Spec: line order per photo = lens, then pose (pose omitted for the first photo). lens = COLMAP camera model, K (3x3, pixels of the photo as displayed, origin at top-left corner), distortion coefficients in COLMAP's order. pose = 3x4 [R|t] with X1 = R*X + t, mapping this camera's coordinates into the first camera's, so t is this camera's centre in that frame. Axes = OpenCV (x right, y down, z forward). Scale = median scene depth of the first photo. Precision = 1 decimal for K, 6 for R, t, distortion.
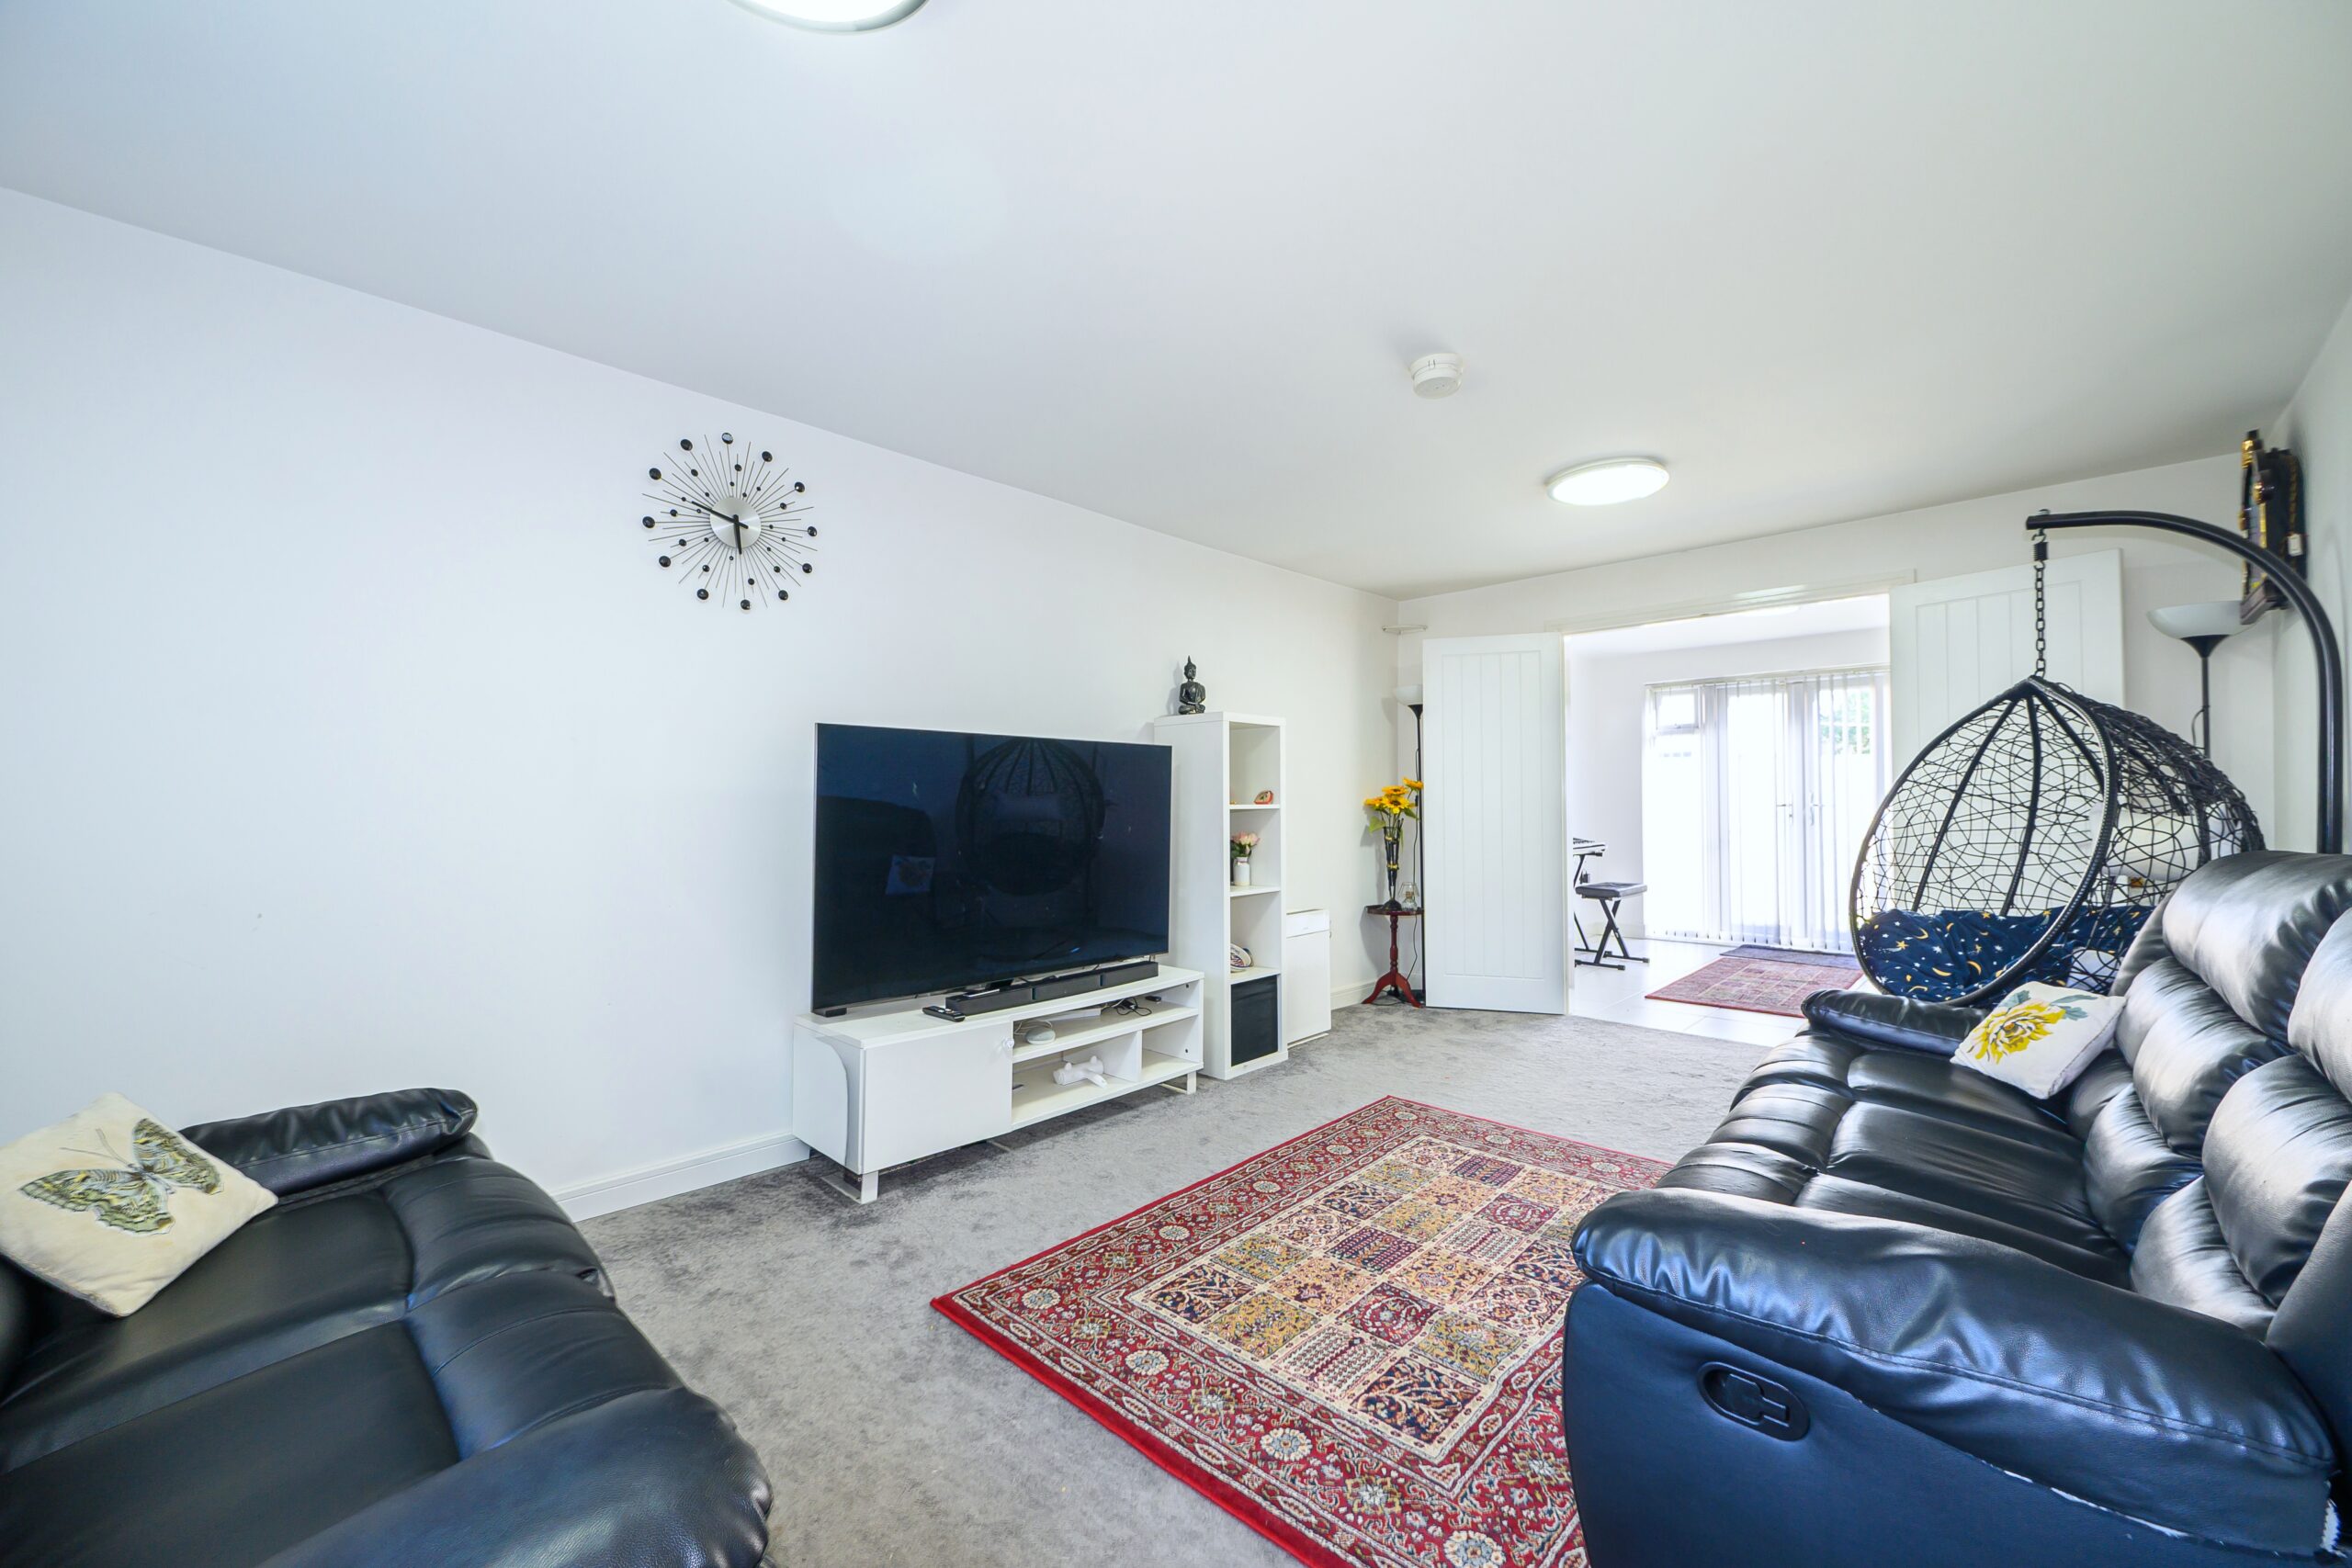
lens RADIAL K [[912.4, 0, 1168.4], [0, 912.4, 784.5], [0, 0, 1]] dist [-0.002090, 0.000092]
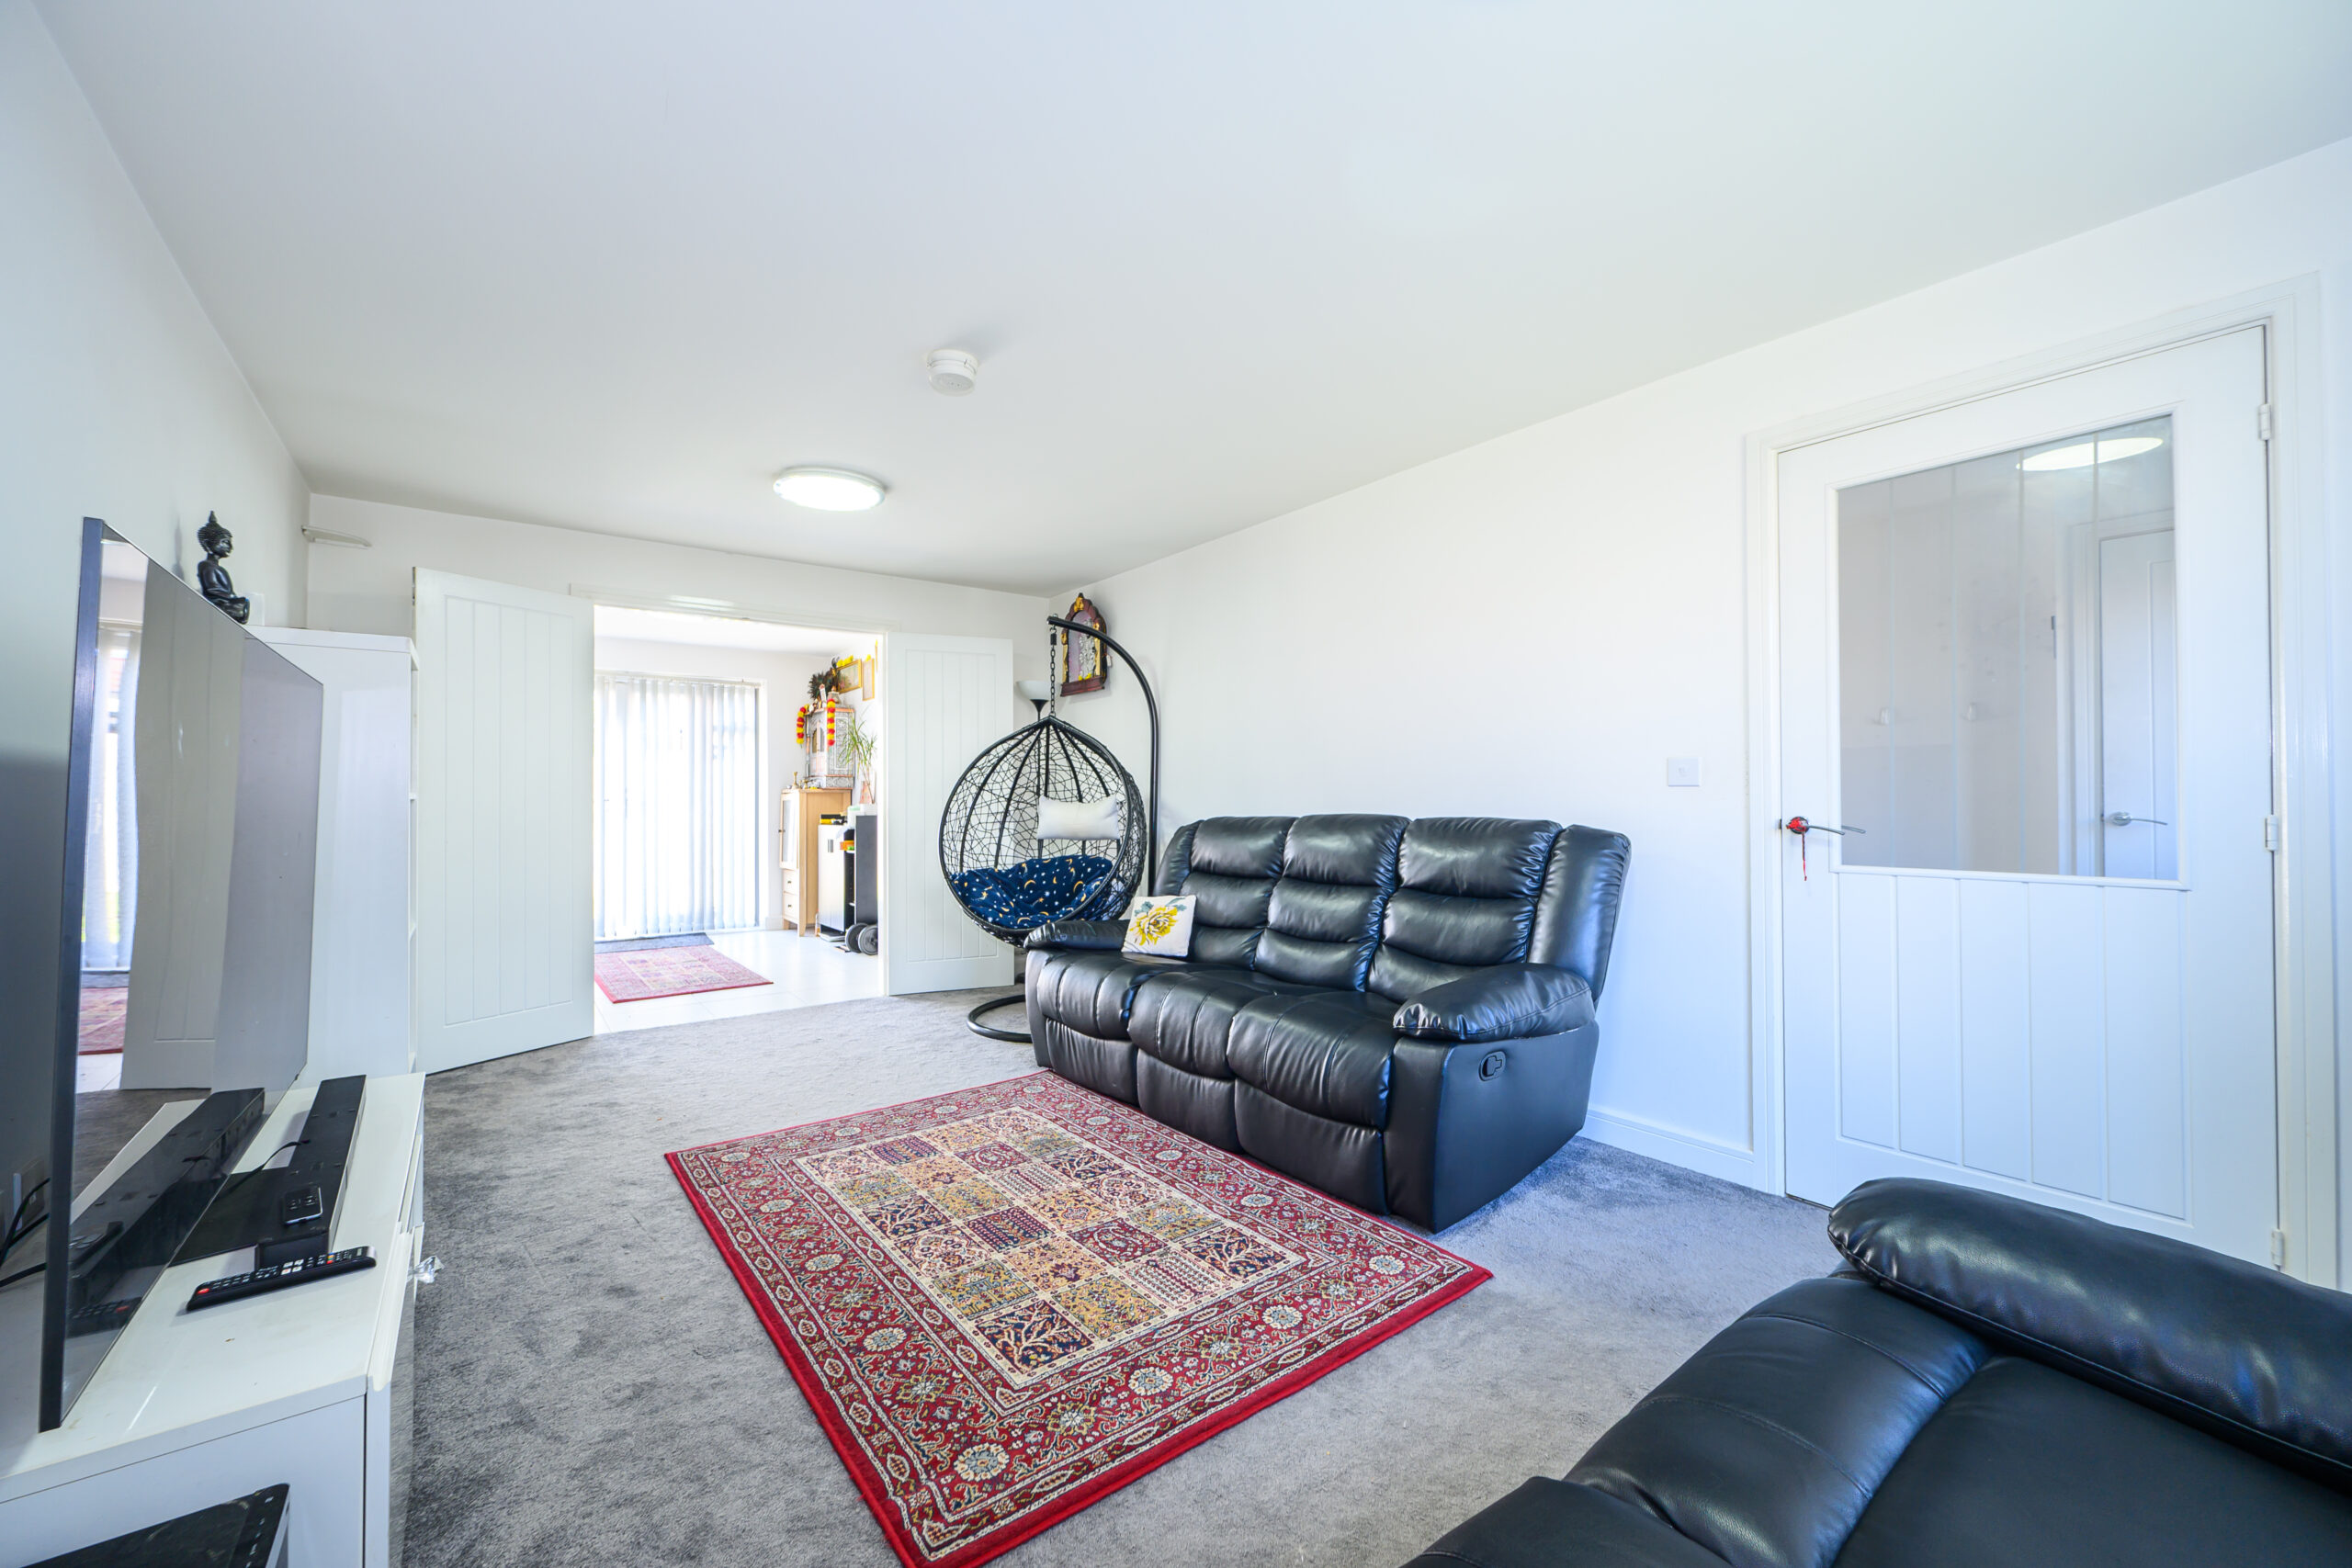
lens RADIAL K [[912.4, 0, 1175.4], [0, 912.4, 791.0], [0, 0, 1]] dist [-0.002090, 0.000092]
pose [[0.151930, 0.011649, 0.988323, -0.686793], [-0.017257, 0.999809, -0.009132, 0.026946], [-0.988241, -0.015668, 0.152102, 0.609205]]
